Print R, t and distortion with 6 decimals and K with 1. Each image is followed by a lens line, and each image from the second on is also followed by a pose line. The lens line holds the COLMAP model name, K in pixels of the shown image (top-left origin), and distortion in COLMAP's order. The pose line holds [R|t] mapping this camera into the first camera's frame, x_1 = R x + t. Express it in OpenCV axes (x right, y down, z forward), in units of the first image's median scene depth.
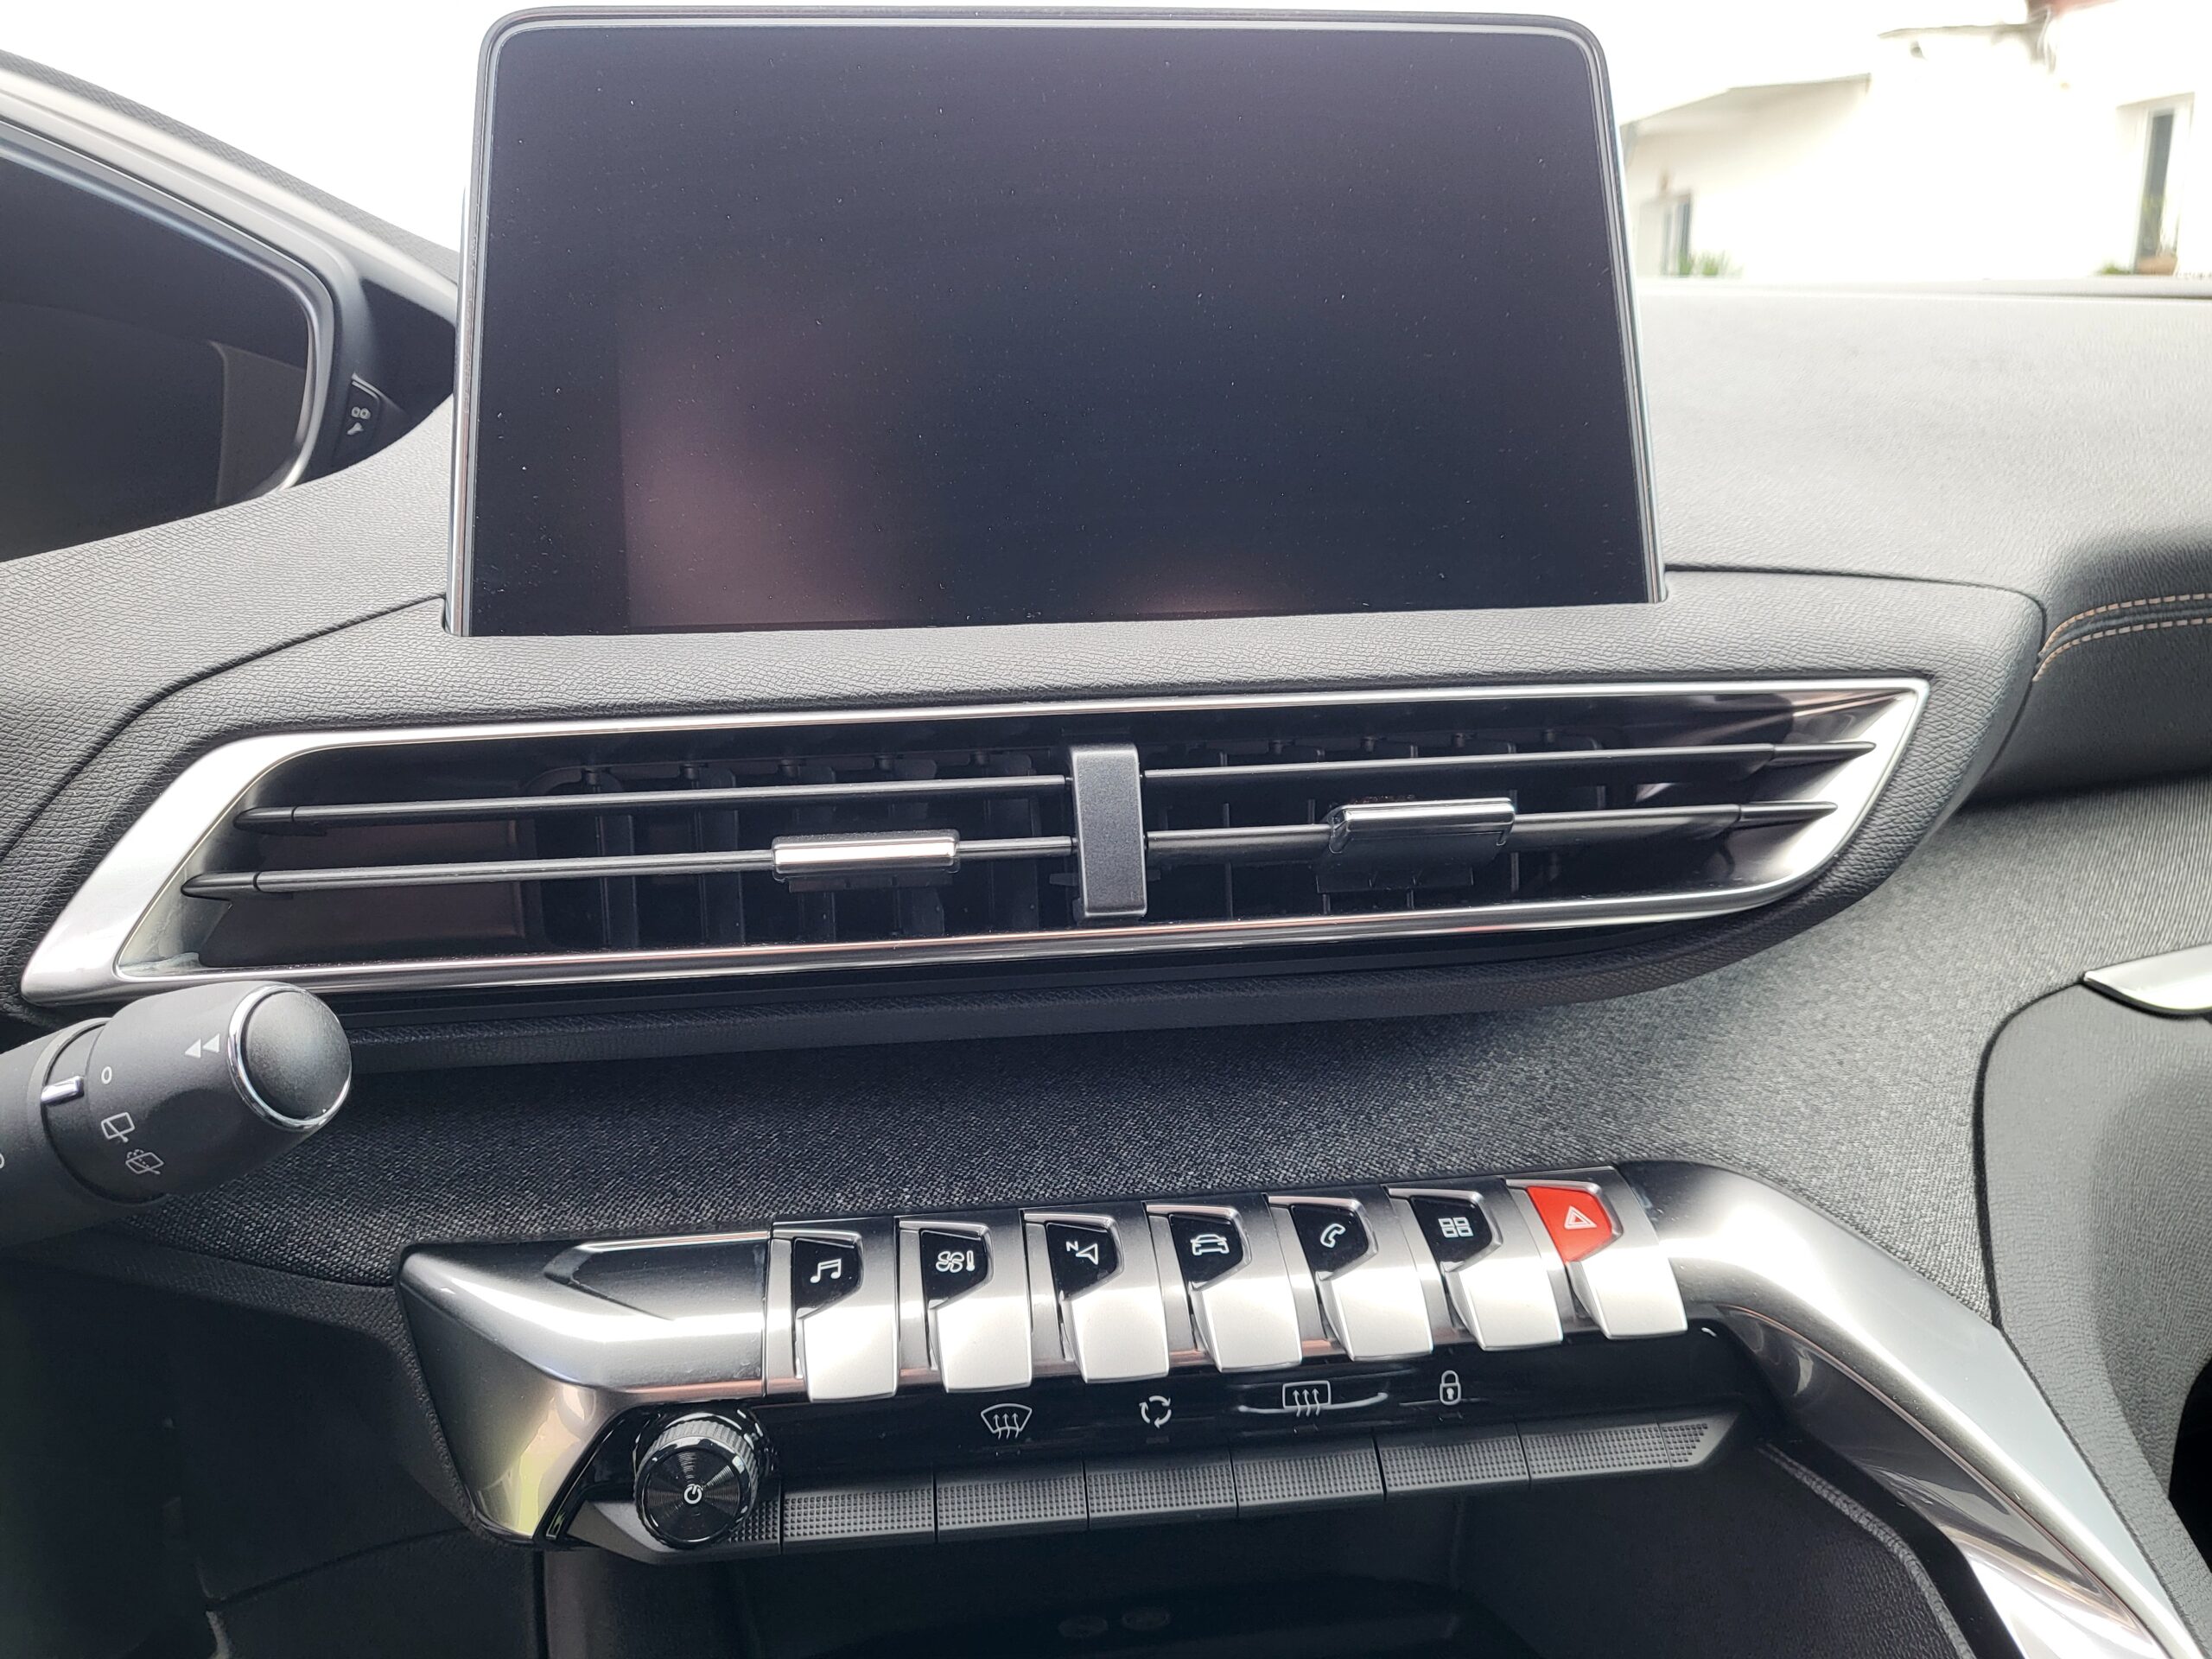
lens RADIAL K [[1804.9, 0, 1139.0], [0, 1804.9, 829.7], [0, 0, 1]] dist [-0.005675, -0.000035]
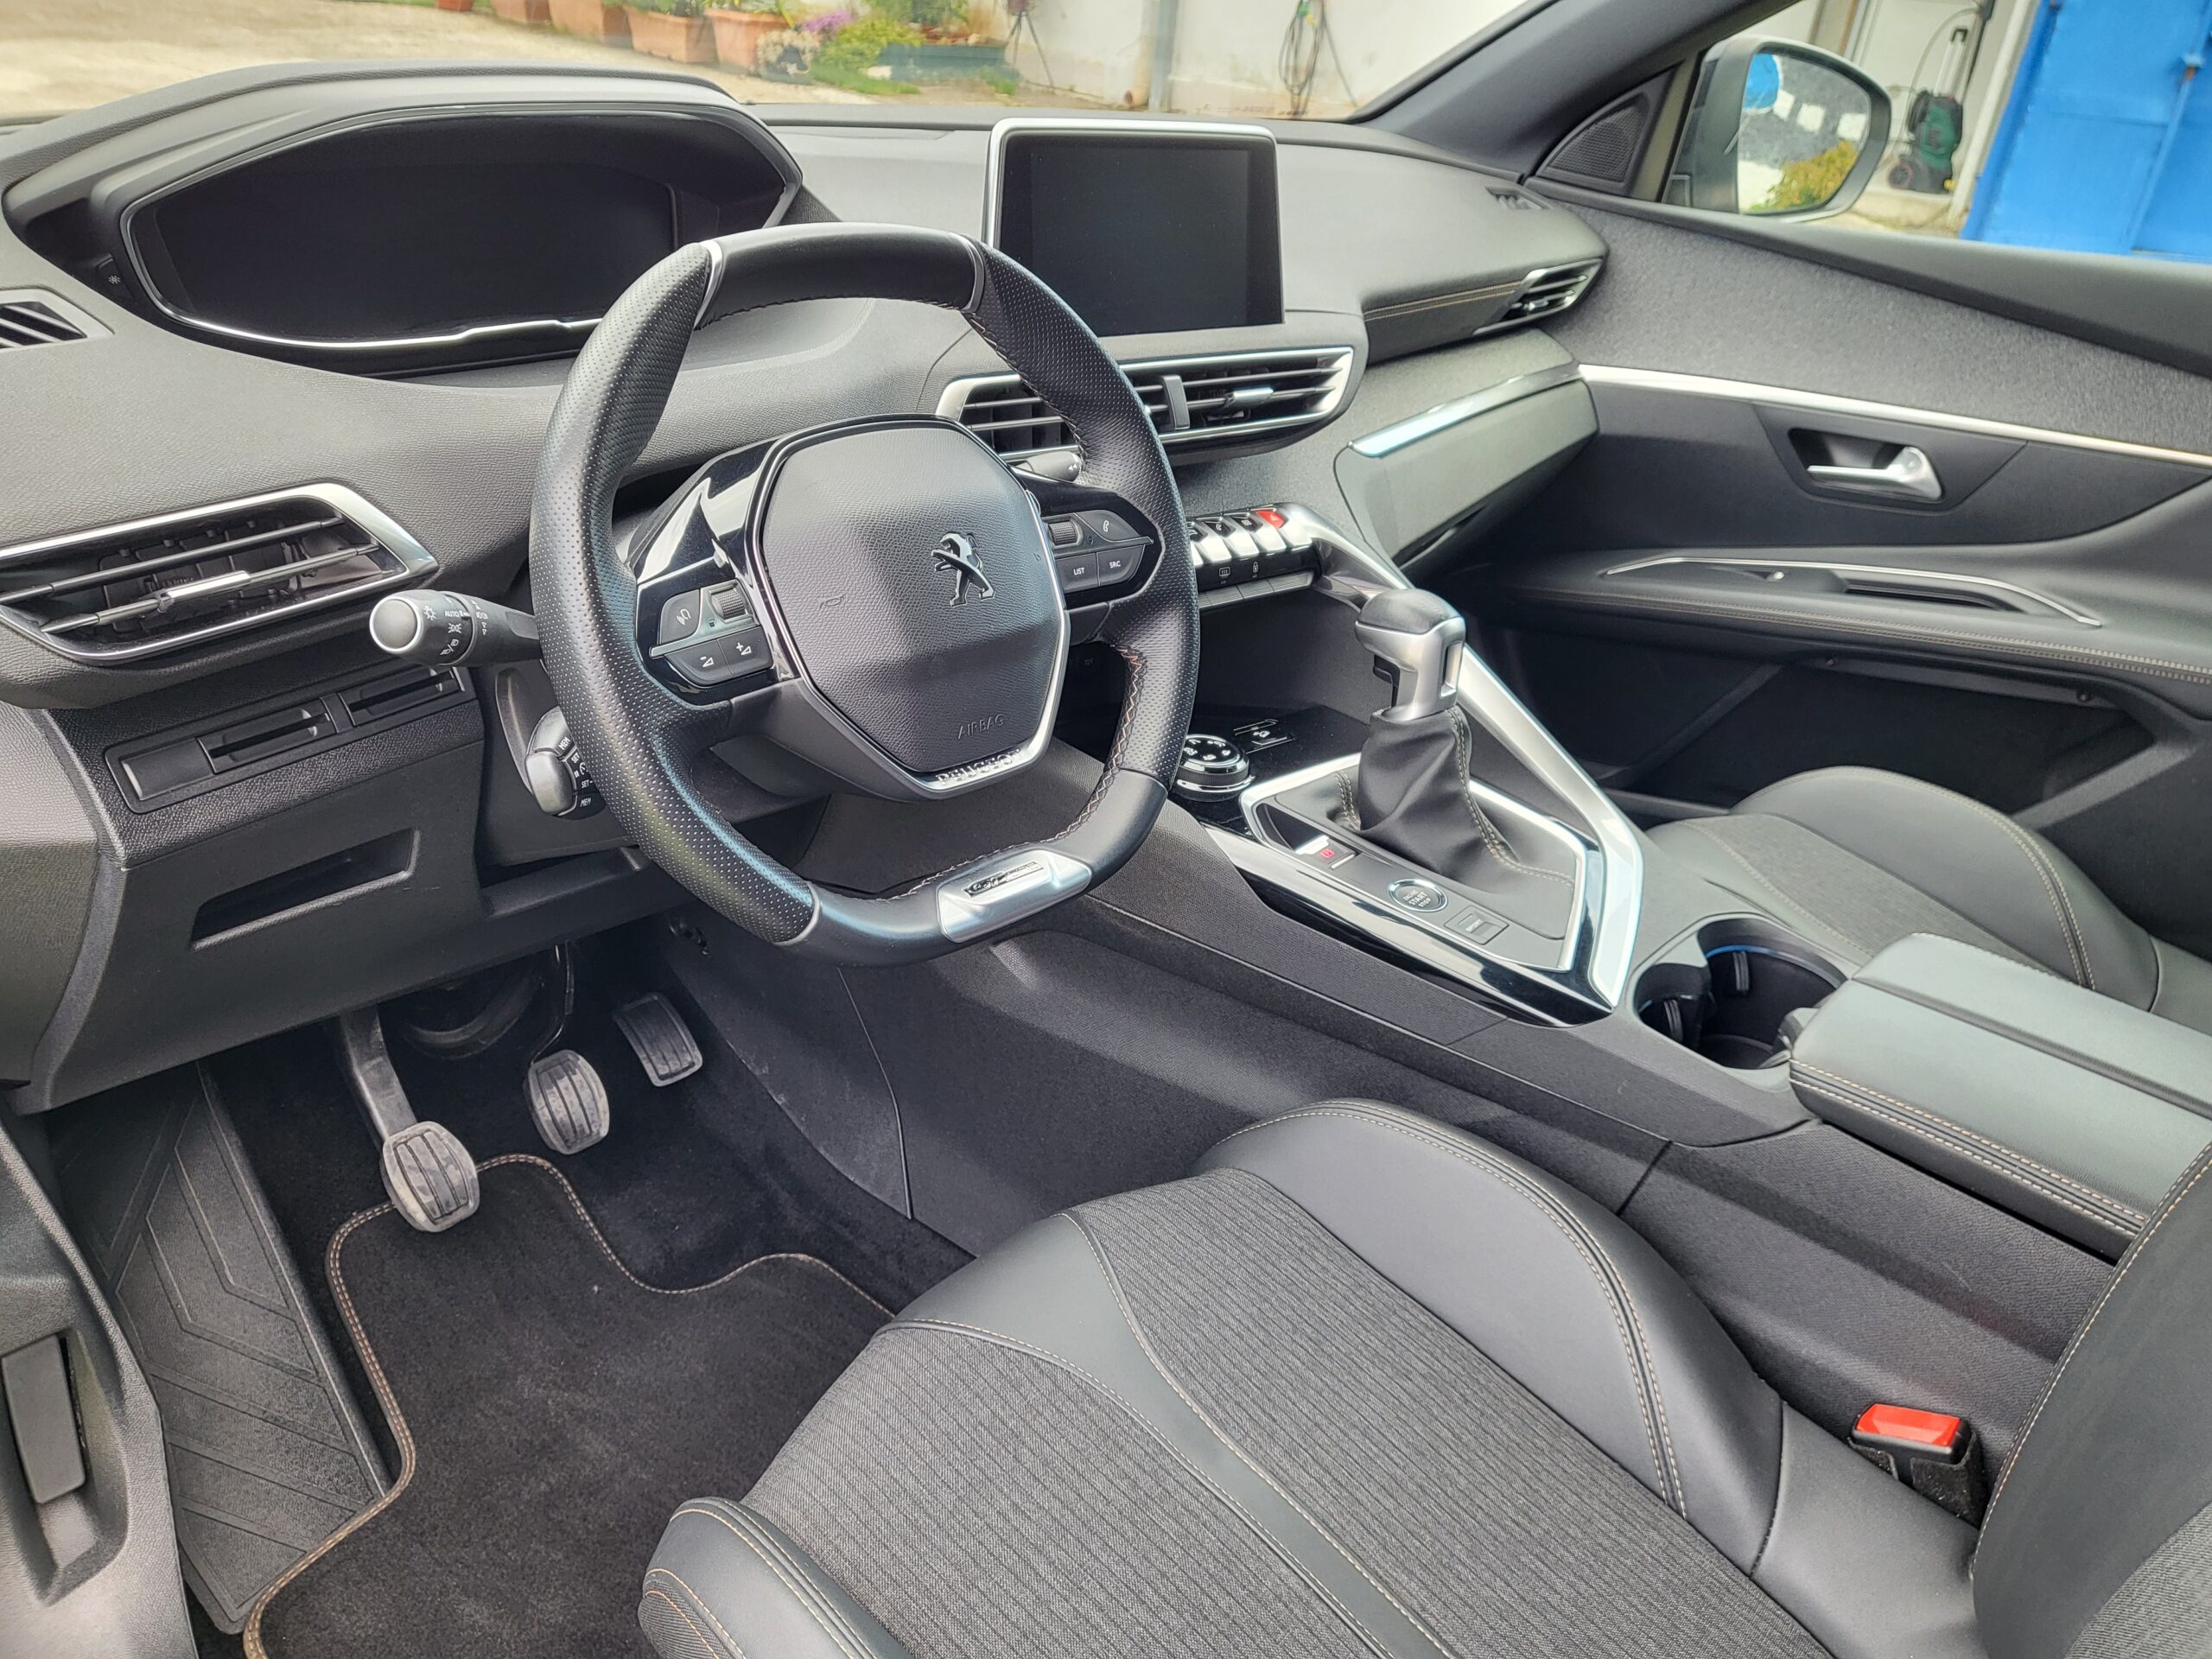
lens RADIAL K [[1711.9, 0, 1082.5], [0, 1711.9, 823.5], [0, 0, 1]] dist [-0.006109, 0.029138]
pose [[0.843028, -0.164702, 0.512032, -1.858046], [0.044026, 0.969899, 0.239494, -0.009120], [-0.536065, -0.179357, 0.824903, -1.588594]]
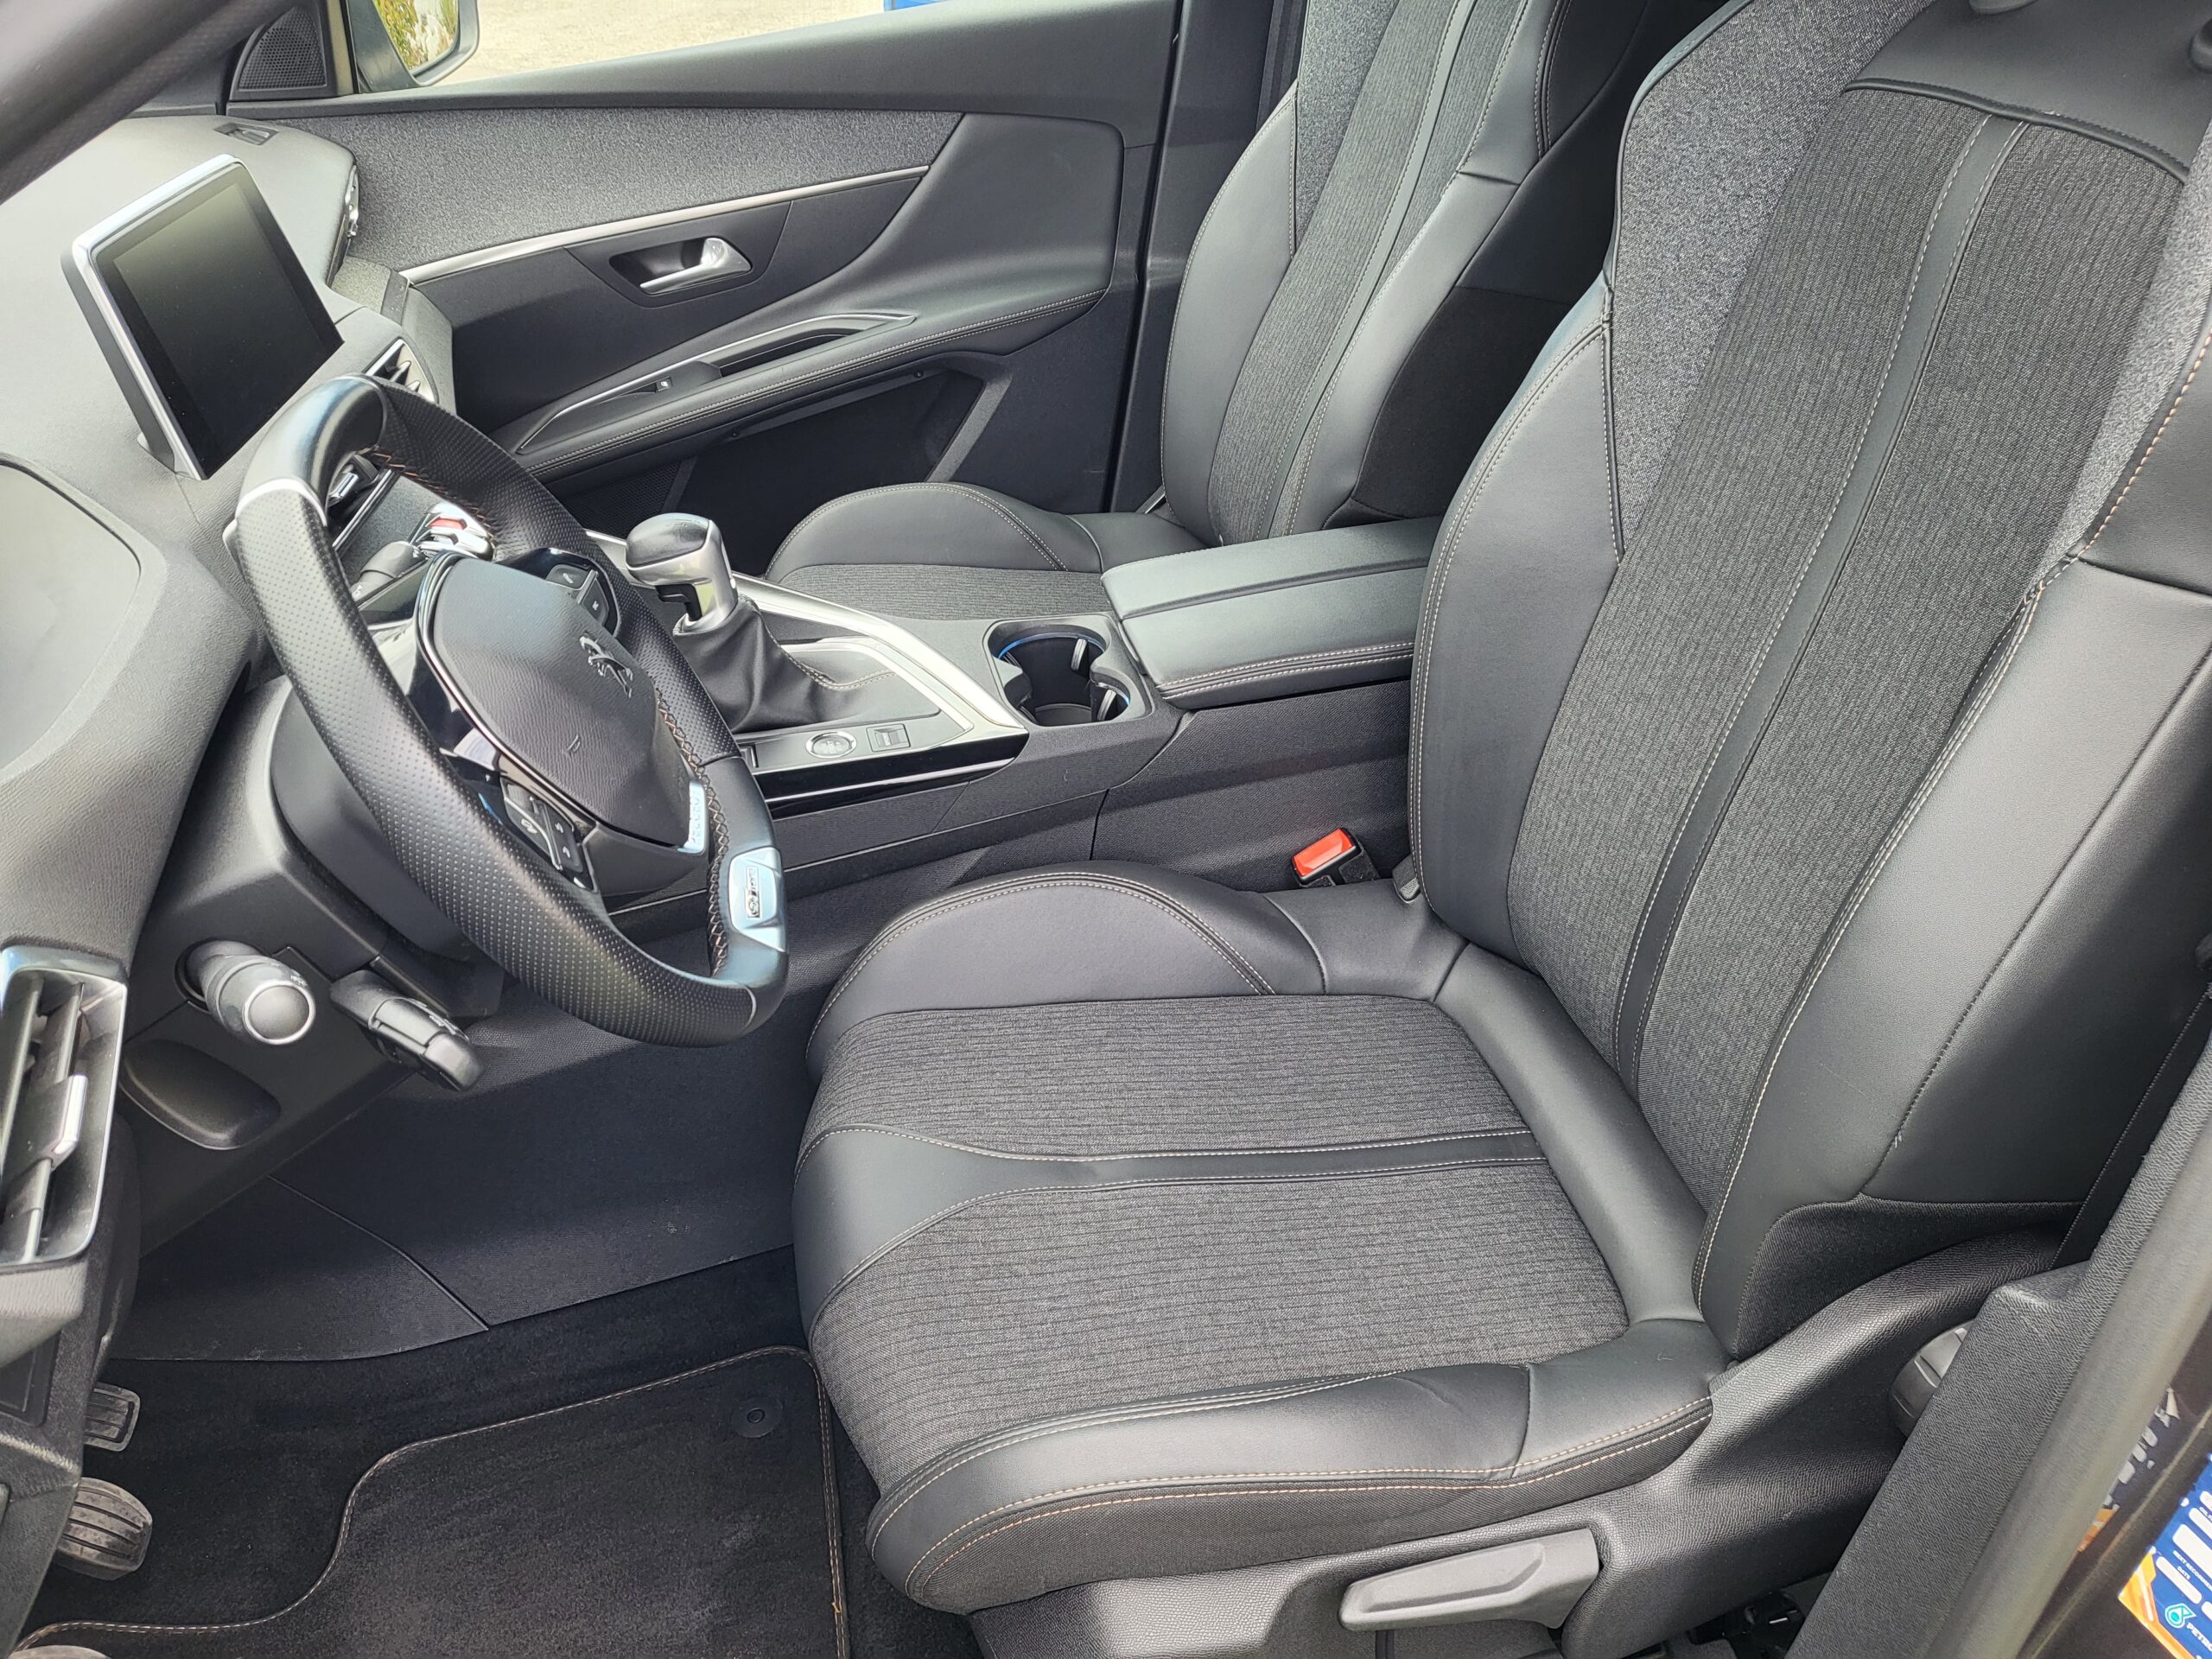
lens RADIAL K [[1711.9, 0, 1082.5], [0, 1711.9, 823.5], [0, 0, 1]] dist [-0.006109, 0.029138]
pose [[0.065366, -0.544812, 0.836007, -2.795653], [0.327997, 0.802977, 0.497641, -0.568579], [-0.942415, 0.241679, 0.231183, -0.744381]]
